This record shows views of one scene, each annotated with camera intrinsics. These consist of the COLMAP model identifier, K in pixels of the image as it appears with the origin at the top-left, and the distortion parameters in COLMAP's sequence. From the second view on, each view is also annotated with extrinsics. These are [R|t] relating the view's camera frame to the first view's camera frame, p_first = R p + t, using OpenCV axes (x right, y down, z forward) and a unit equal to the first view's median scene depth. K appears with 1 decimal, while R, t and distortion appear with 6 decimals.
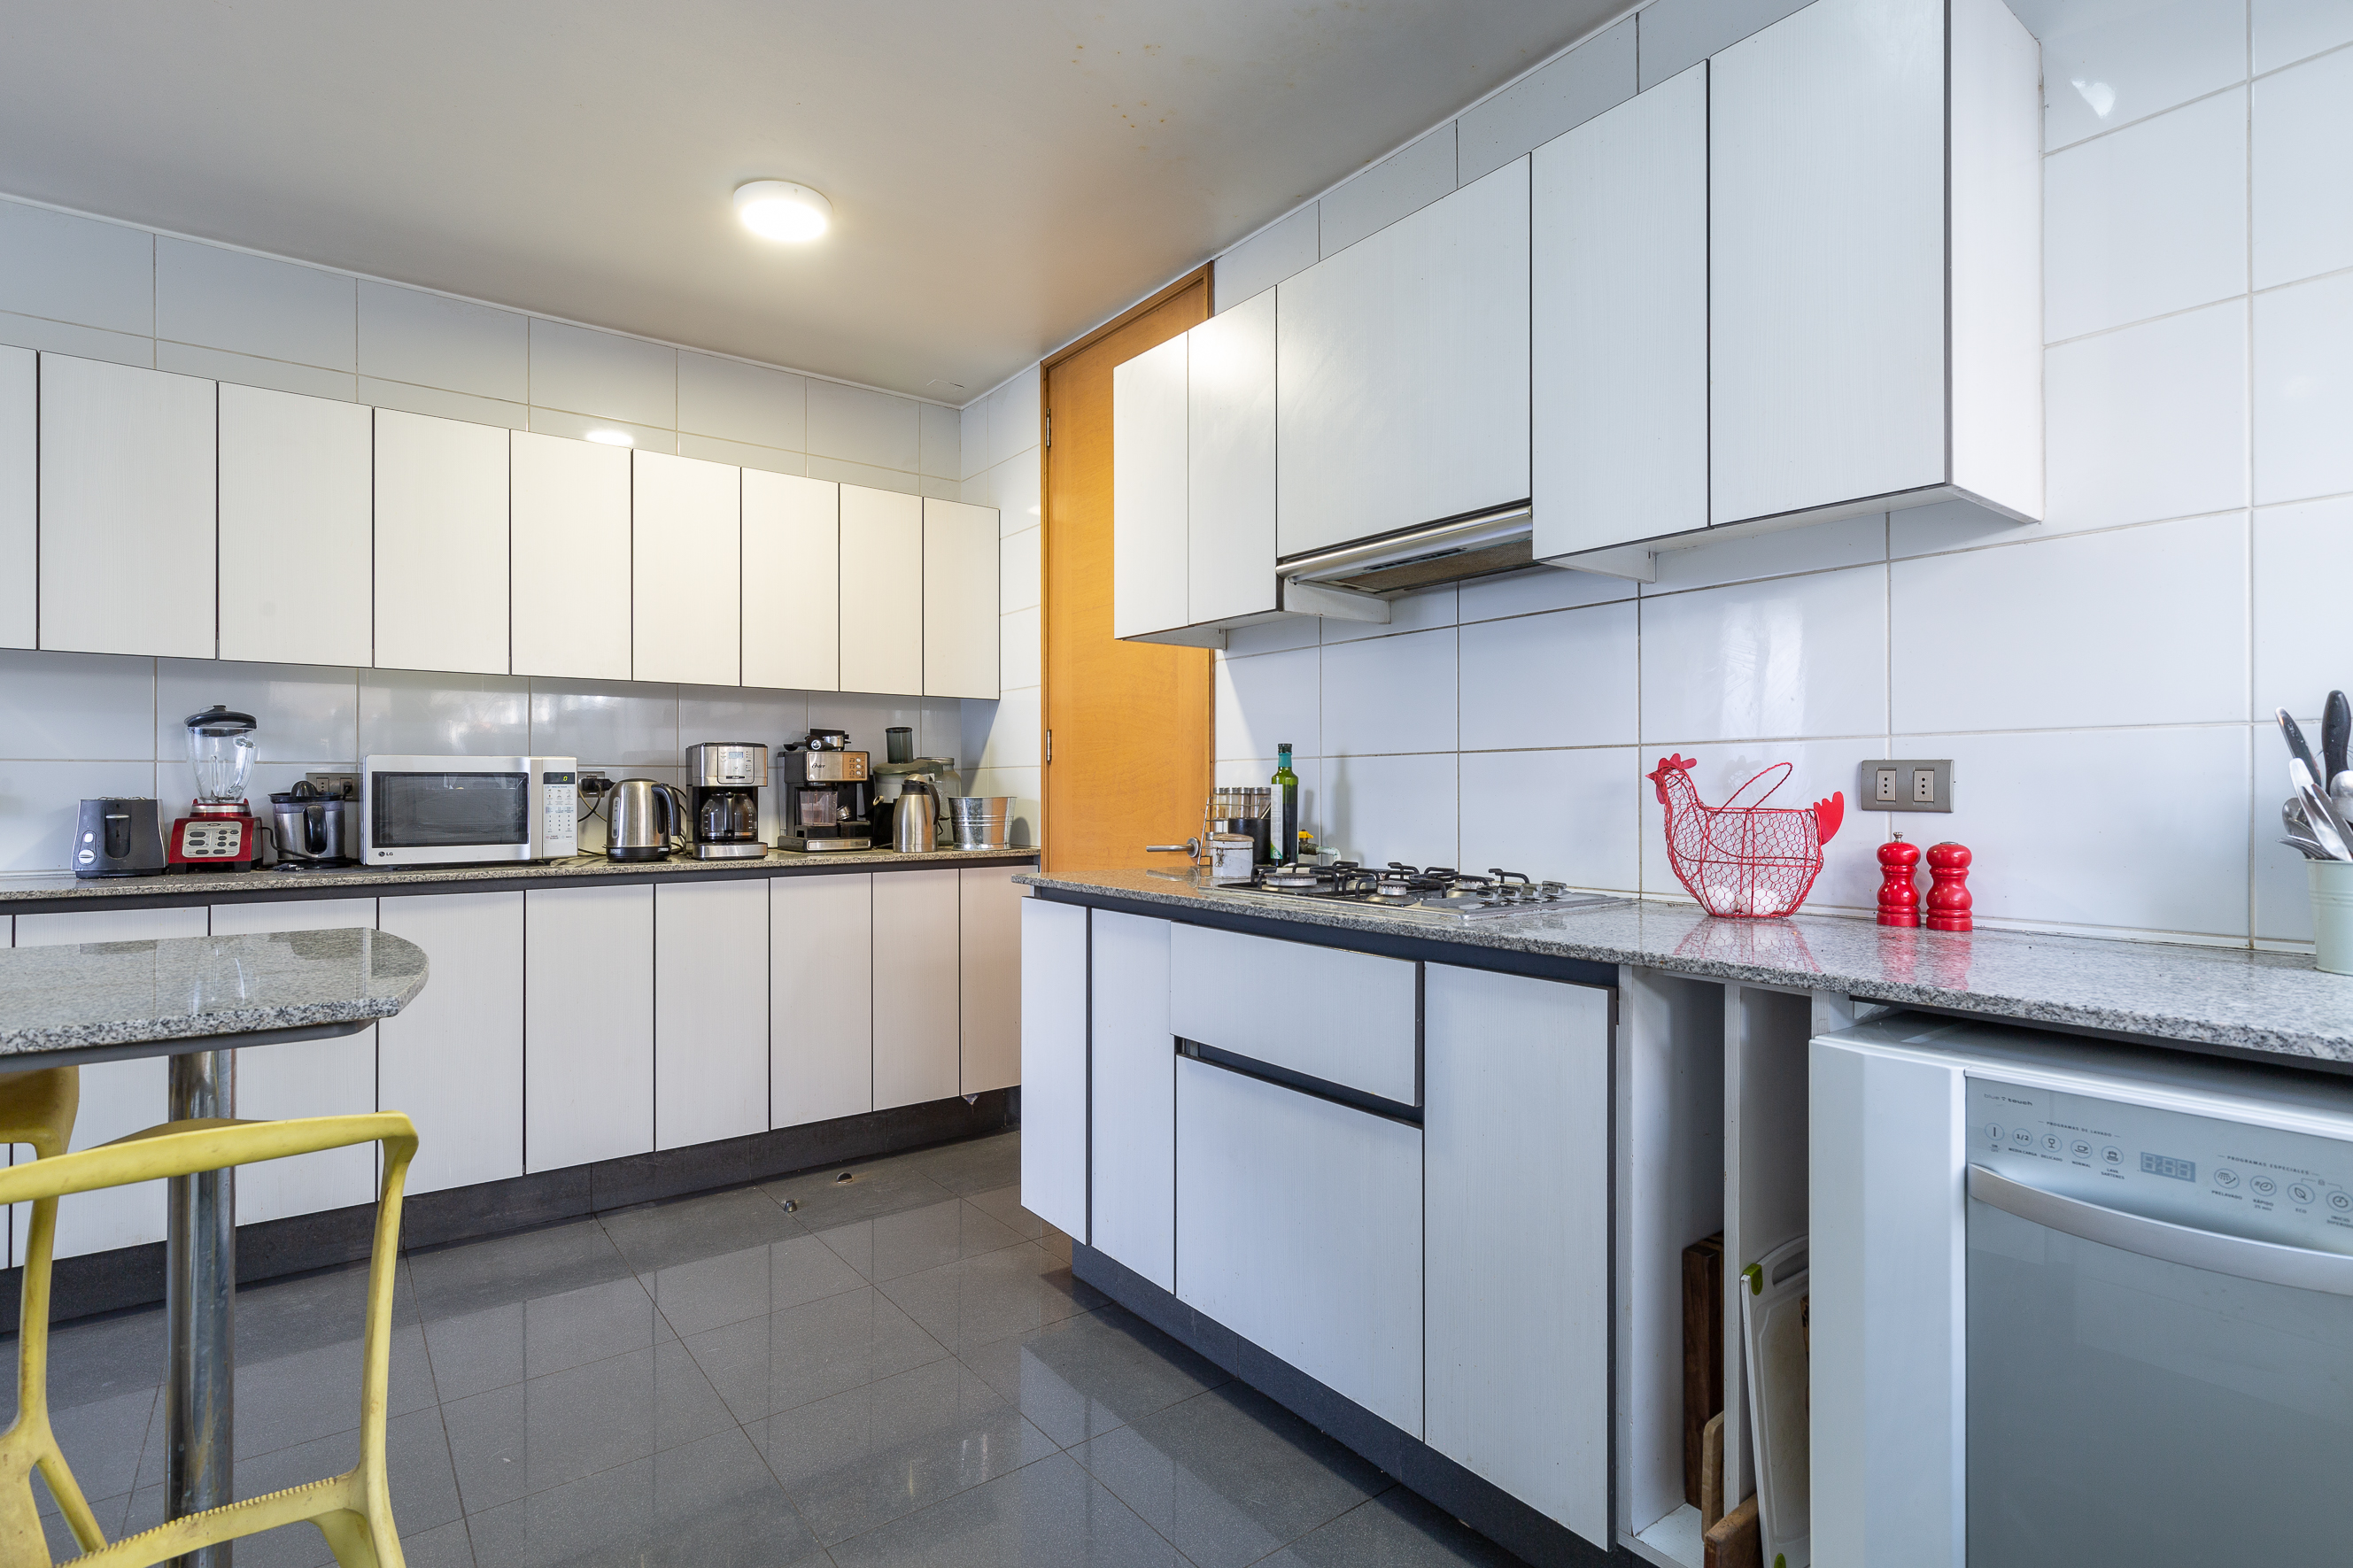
lens RADIAL K [[1159.3, 0, 1174.6], [0, 1159.3, 789.2], [0, 0, 1]] dist [-0.000005, -0.000381]
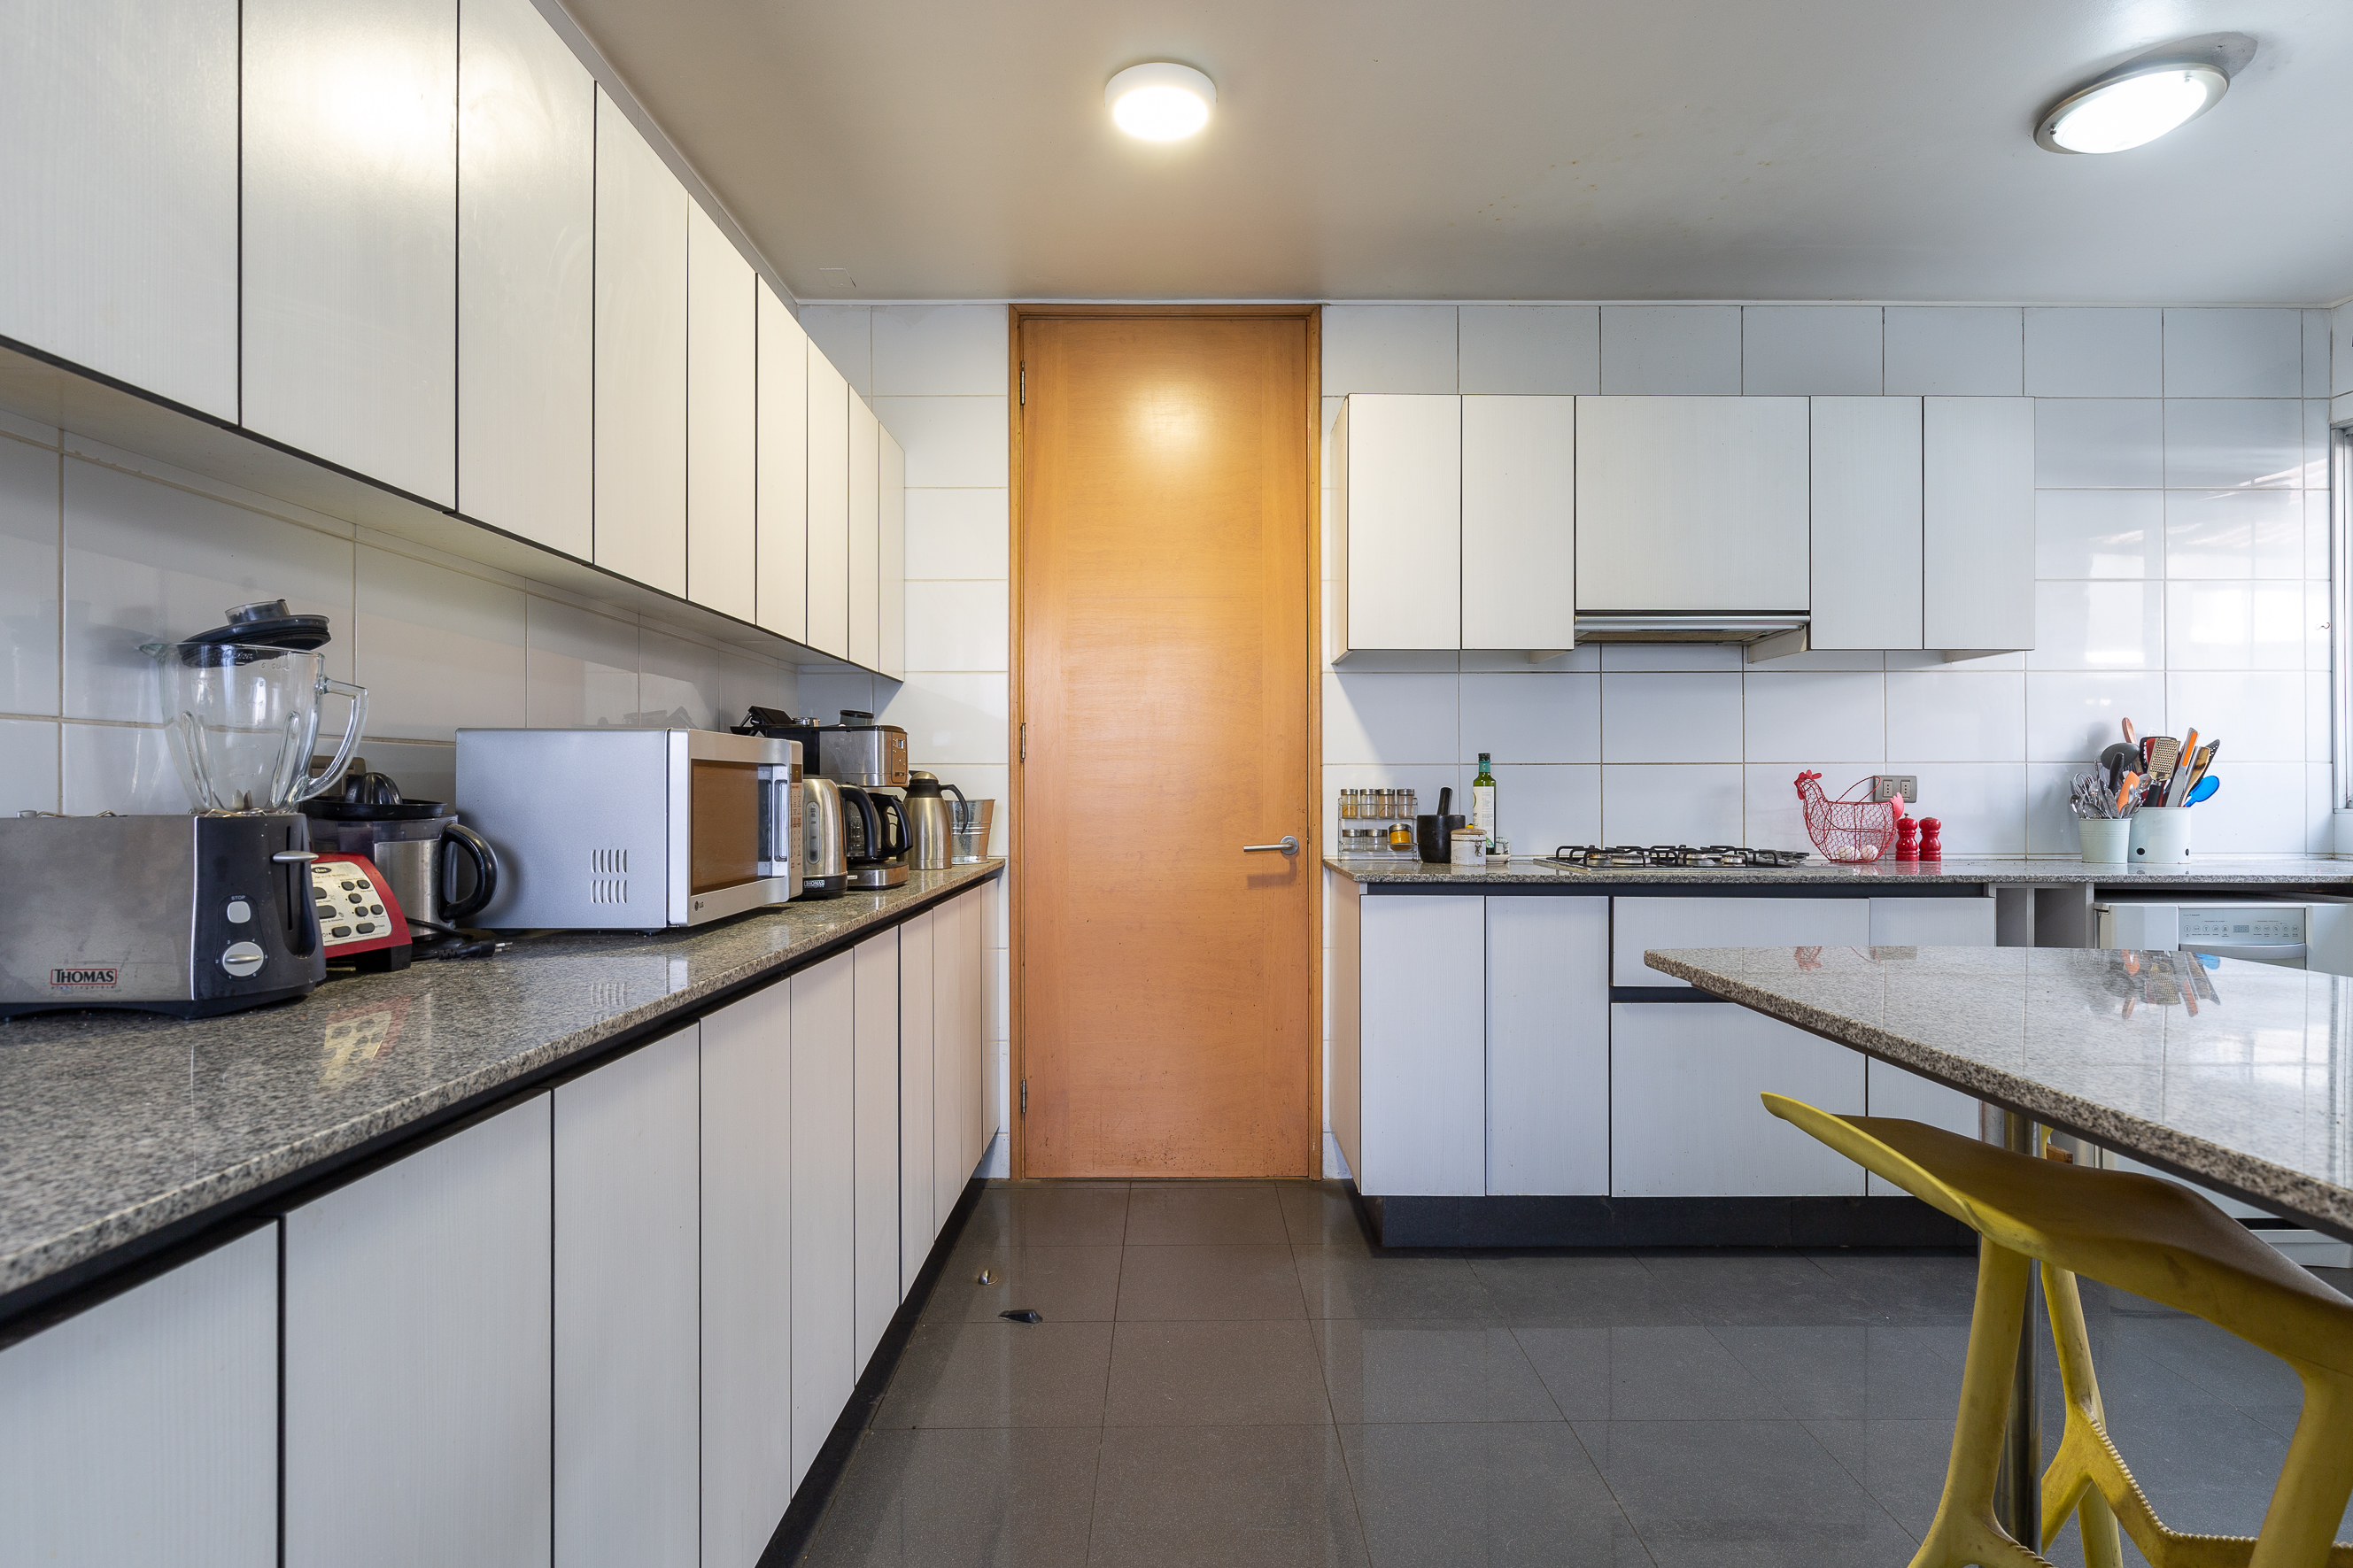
lens RADIAL K [[1224.8, 0, 1180.2], [0, 1224.8, 781.6], [0, 0, 1]] dist [-0.000521, 0.000082]
pose [[0.589068, 0.005468, 0.808065, -1.540731], [-0.000955, 0.999981, -0.006070, -0.001517], [-0.808083, 0.002804, 0.589062, 0.682538]]
